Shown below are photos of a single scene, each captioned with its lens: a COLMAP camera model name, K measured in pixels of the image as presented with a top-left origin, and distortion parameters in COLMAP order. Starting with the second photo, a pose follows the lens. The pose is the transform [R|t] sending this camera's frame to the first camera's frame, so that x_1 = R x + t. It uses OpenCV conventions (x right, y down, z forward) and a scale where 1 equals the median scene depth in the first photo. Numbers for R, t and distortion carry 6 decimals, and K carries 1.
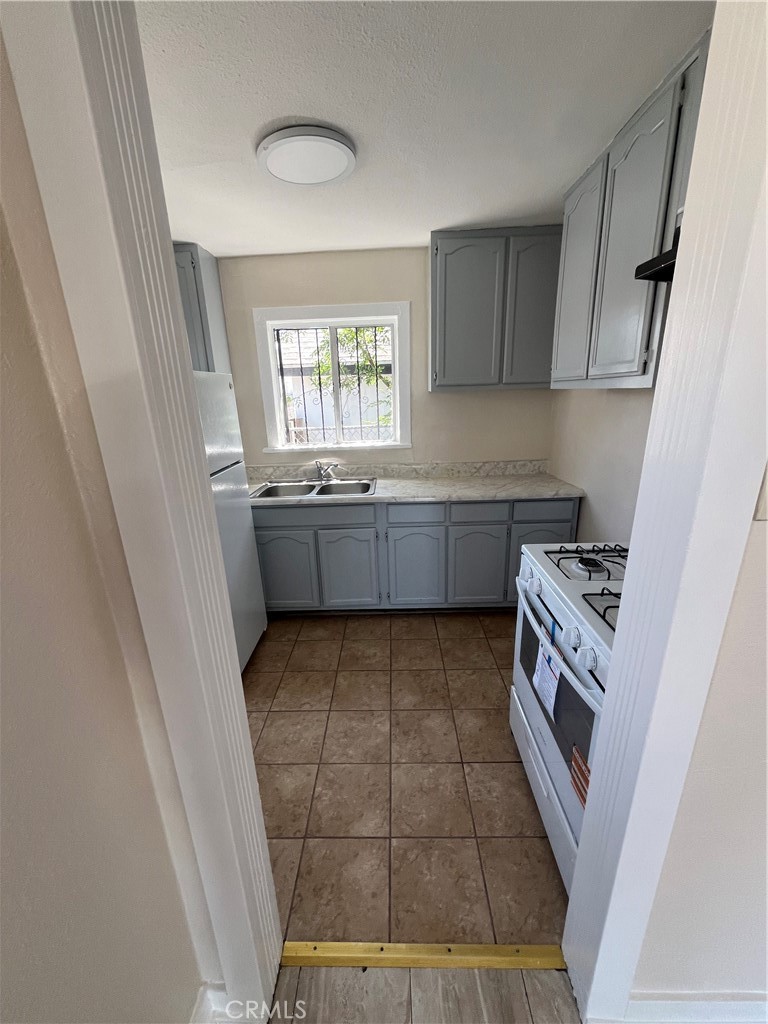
lens RADIAL K [[411.3, 0, 384.3], [0, 411.3, 511.8], [0, 0, 1]] dist [-0.001580, 0.000876]
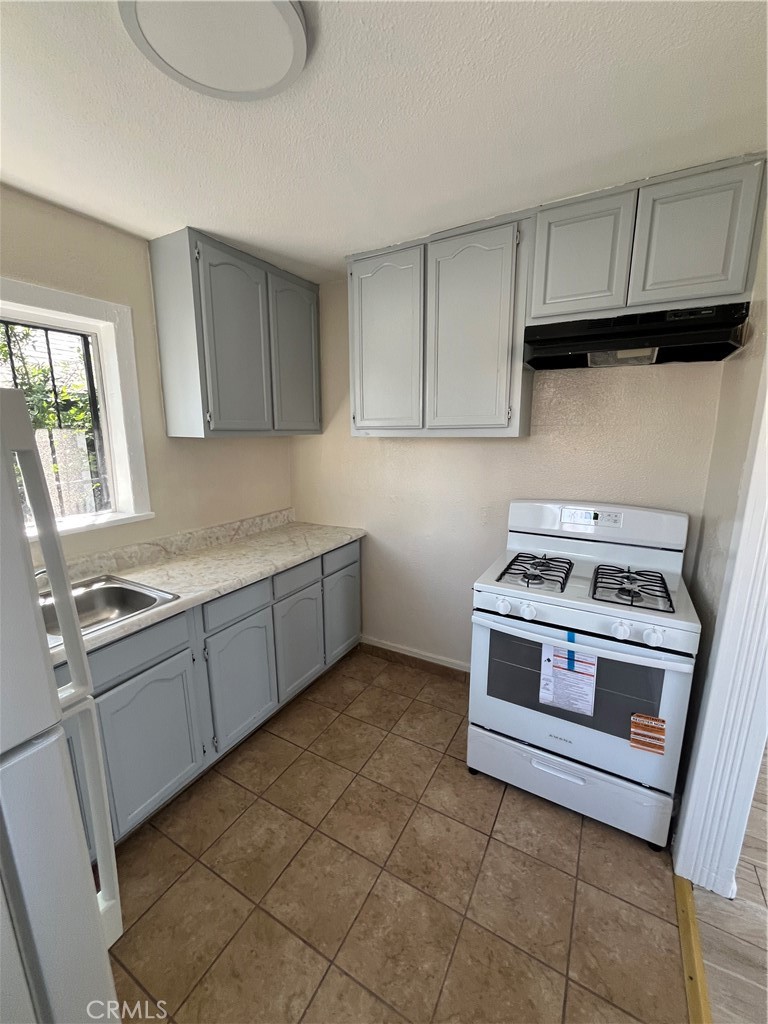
lens RADIAL K [[411.3, 0, 382.3], [0, 411.3, 511.1], [0, 0, 1]] dist [-0.001580, 0.000876]
pose [[0.477692, -0.143617, 0.866709, -0.431256], [0.240295, 0.970286, 0.028340, -0.120891], [-0.845026, 0.194728, 0.498009, 0.432547]]
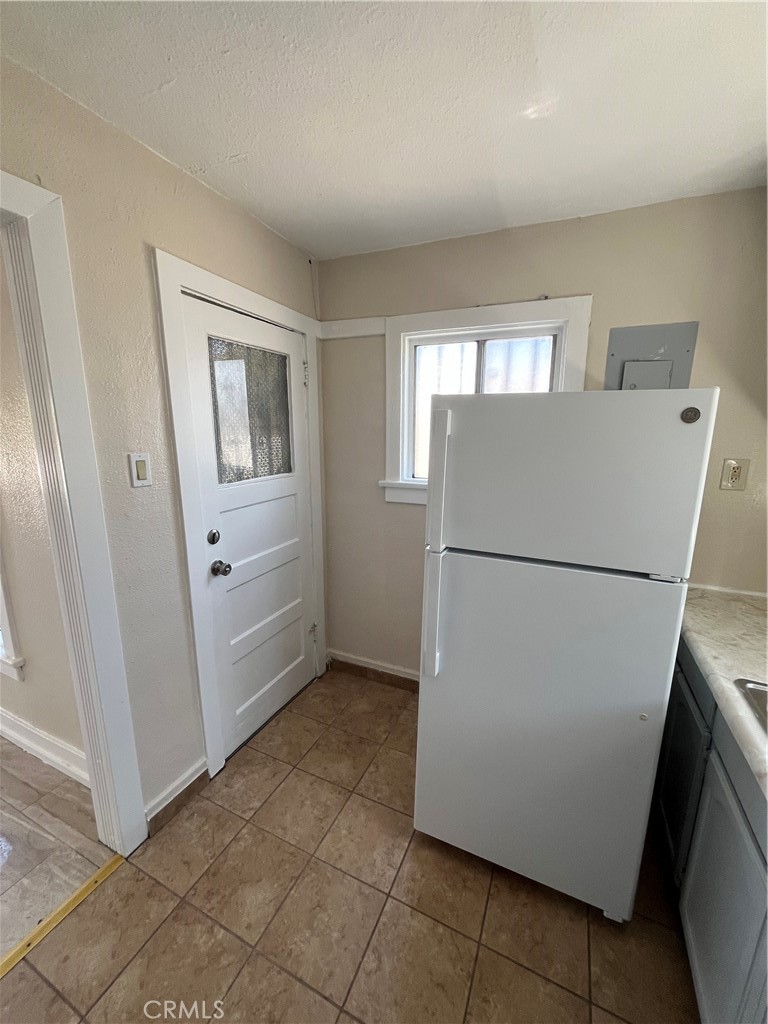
lens RADIAL K [[411.3, 0, 383.1], [0, 411.3, 511.8], [0, 0, 1]] dist [-0.001580, 0.000876]
pose [[-0.406681, 0.208813, -0.889386, 0.156955], [-0.261532, 0.906173, 0.332342, -0.250661], [0.875335, 0.367760, -0.313912, 0.814857]]
